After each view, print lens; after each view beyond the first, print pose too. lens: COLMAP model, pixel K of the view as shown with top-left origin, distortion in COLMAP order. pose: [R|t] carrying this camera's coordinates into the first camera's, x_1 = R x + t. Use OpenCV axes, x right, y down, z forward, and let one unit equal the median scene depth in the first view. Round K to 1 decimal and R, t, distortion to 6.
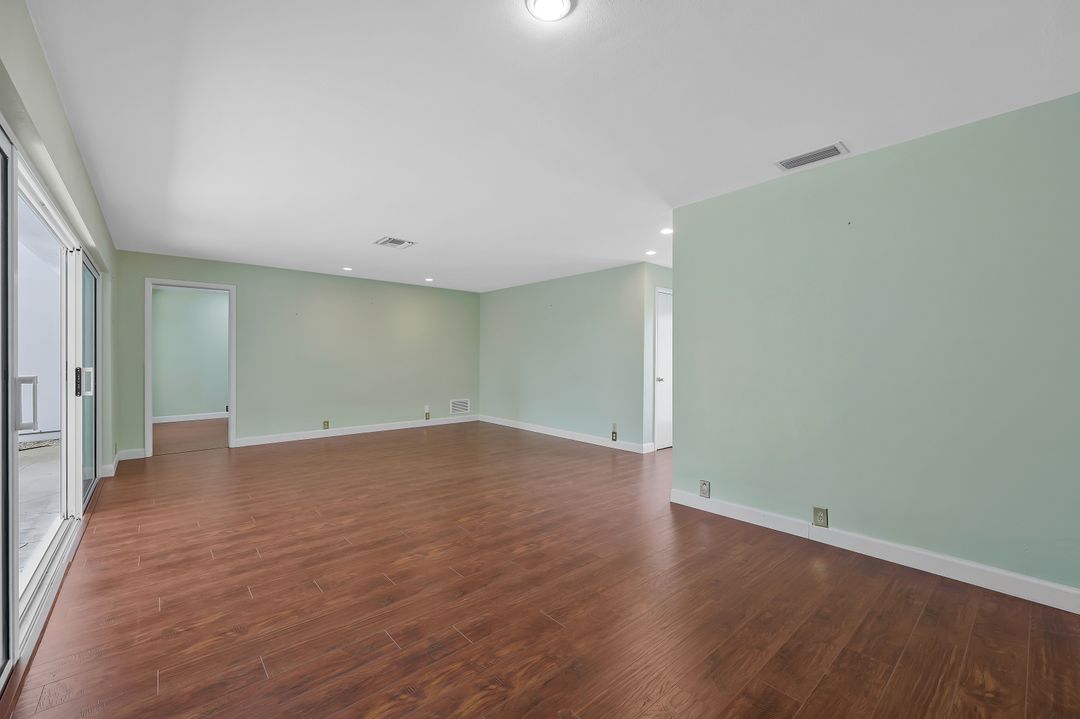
lens RADIAL K [[439.9, 0, 535.7], [0, 439.9, 360.9], [0, 0, 1]] dist [0.001260, 0.000258]
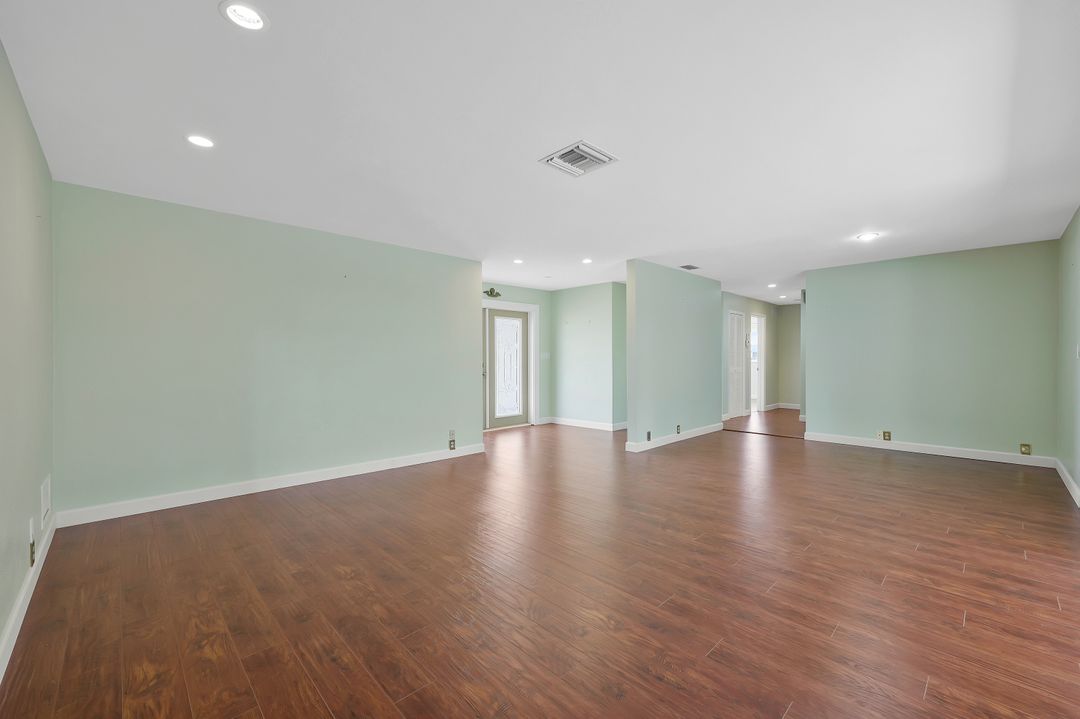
lens RADIAL K [[442.5, 0, 538.5], [0, 442.5, 330.1], [0, 0, 1]] dist [0.000831, -0.000262]
pose [[-0.056837, 0.065467, 0.996235, -1.562748], [0.007169, 0.997849, -0.065164, -0.001390], [-0.998358, 0.003438, -0.057184, 1.849611]]
